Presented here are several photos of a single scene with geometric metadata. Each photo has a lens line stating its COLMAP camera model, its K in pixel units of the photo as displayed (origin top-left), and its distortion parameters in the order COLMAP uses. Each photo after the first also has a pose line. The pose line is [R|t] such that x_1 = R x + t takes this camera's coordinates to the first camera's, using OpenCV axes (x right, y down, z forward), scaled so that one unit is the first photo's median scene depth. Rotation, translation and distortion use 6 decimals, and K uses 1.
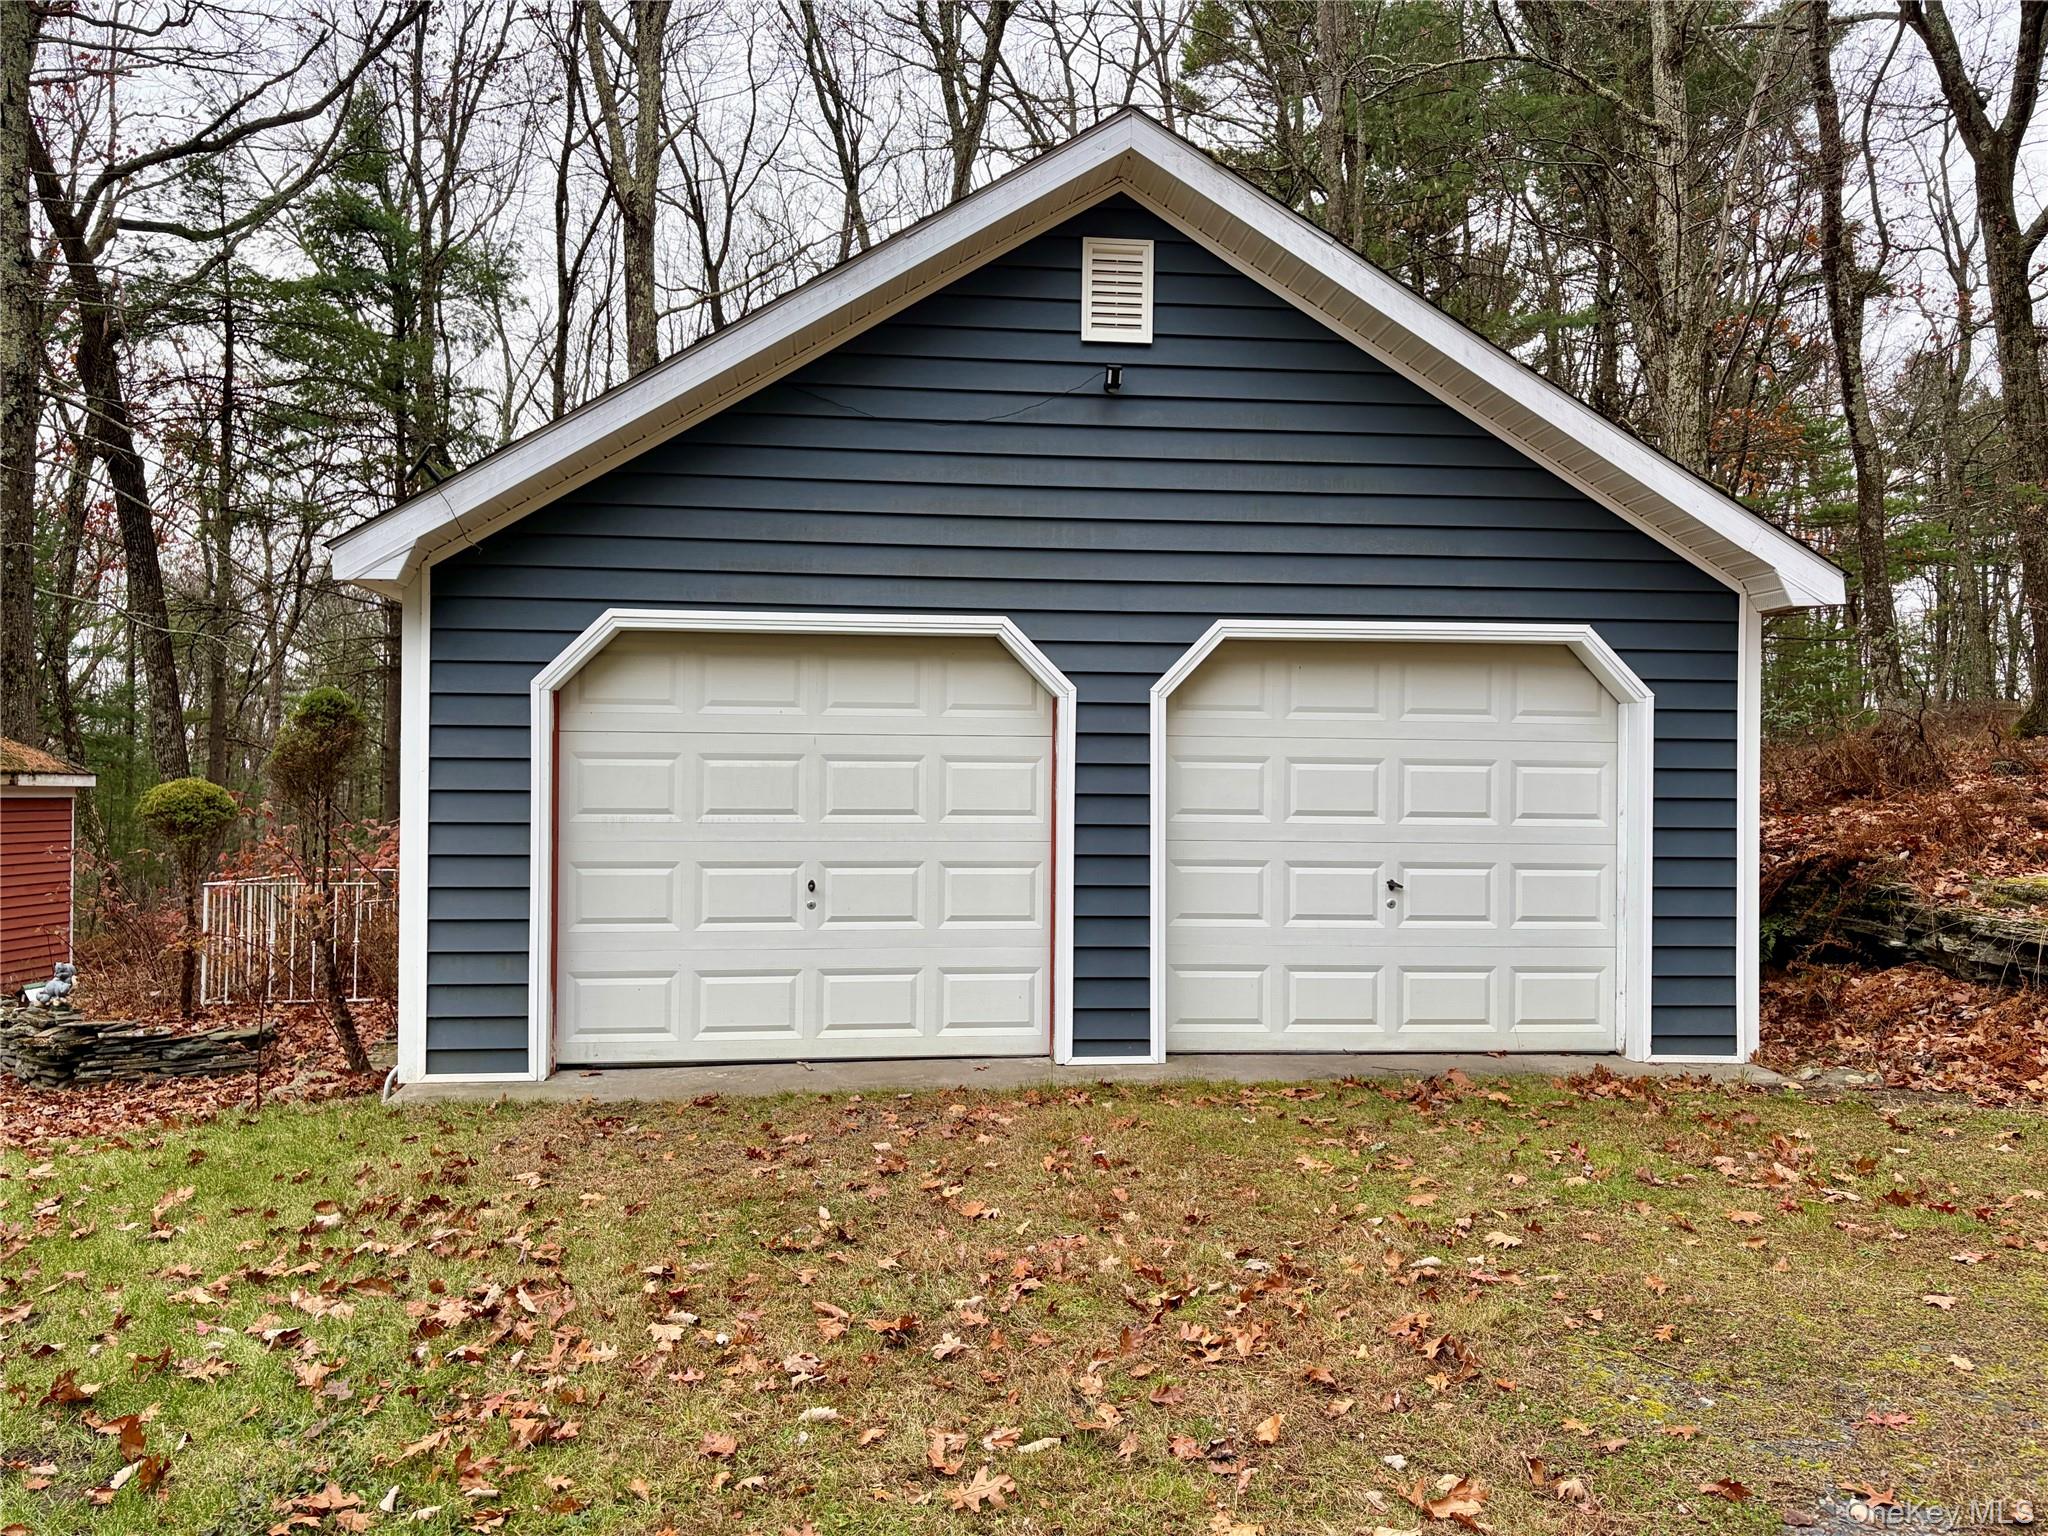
lens RADIAL K [[1532.0, 0, 1025.6], [0, 1532.0, 771.1], [0, 0, 1]] dist [0.061739, -0.075440]
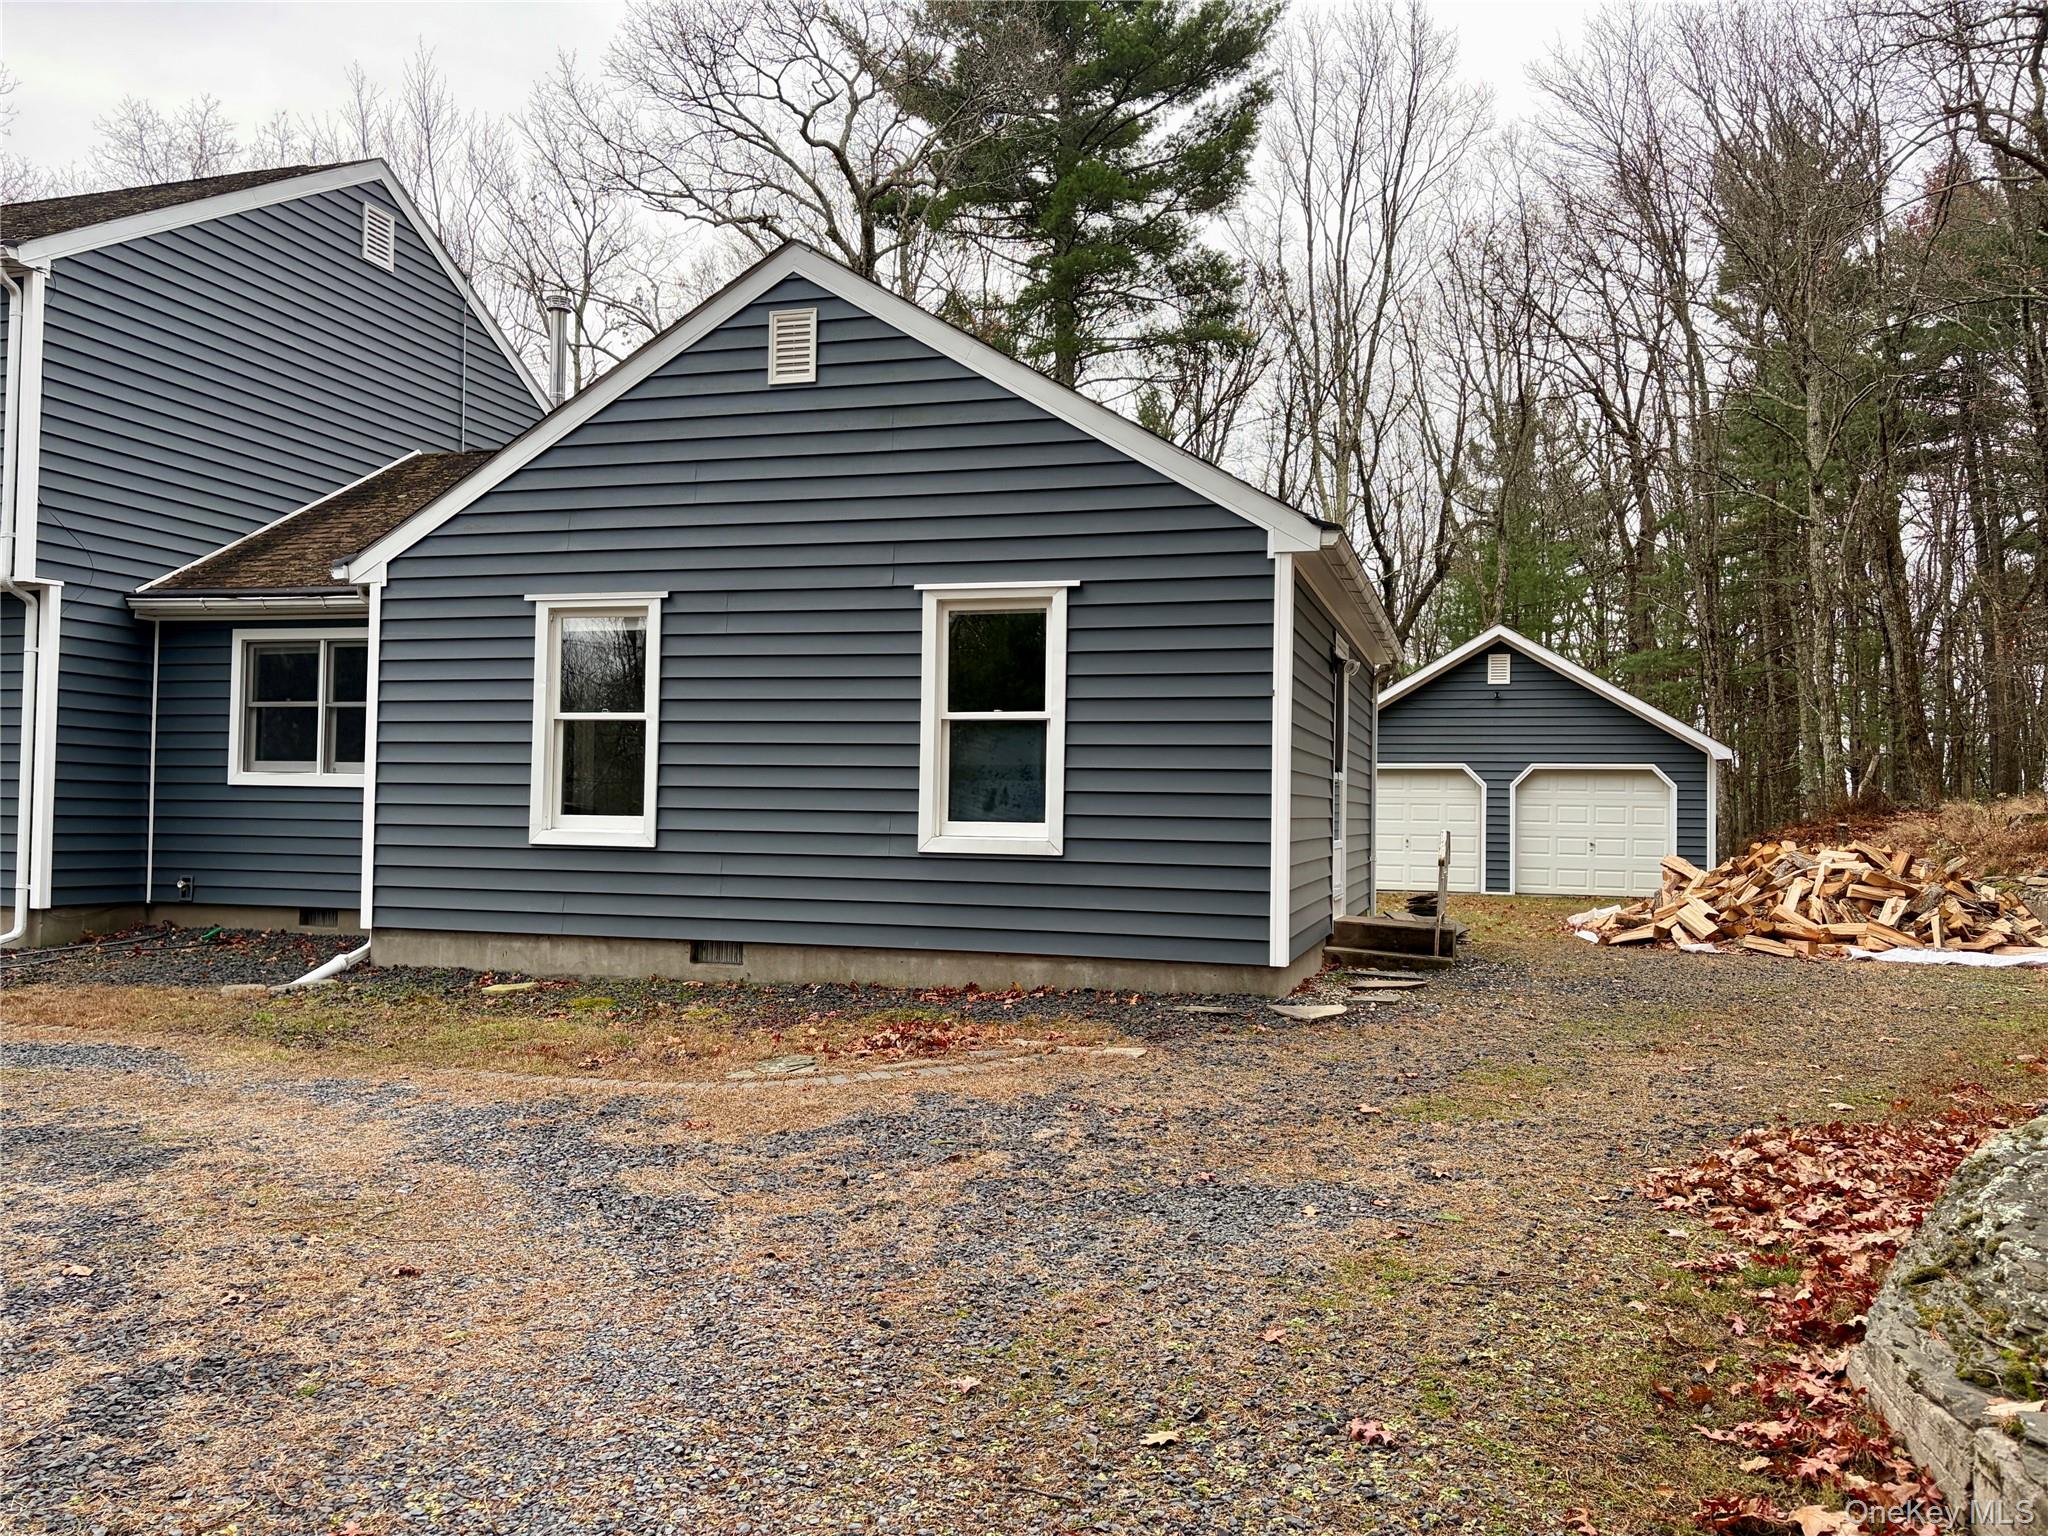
lens RADIAL K [[1532.0, 0, 1025.6], [0, 1532.0, 771.1], [0, 0, 1]] dist [0.061739, -0.075440]
pose [[0.917388, -0.000809, -0.397992, 0.452332], [-0.007169, 0.999802, -0.018556, -0.012376], [0.397929, 0.019876, 0.917201, -2.536655]]
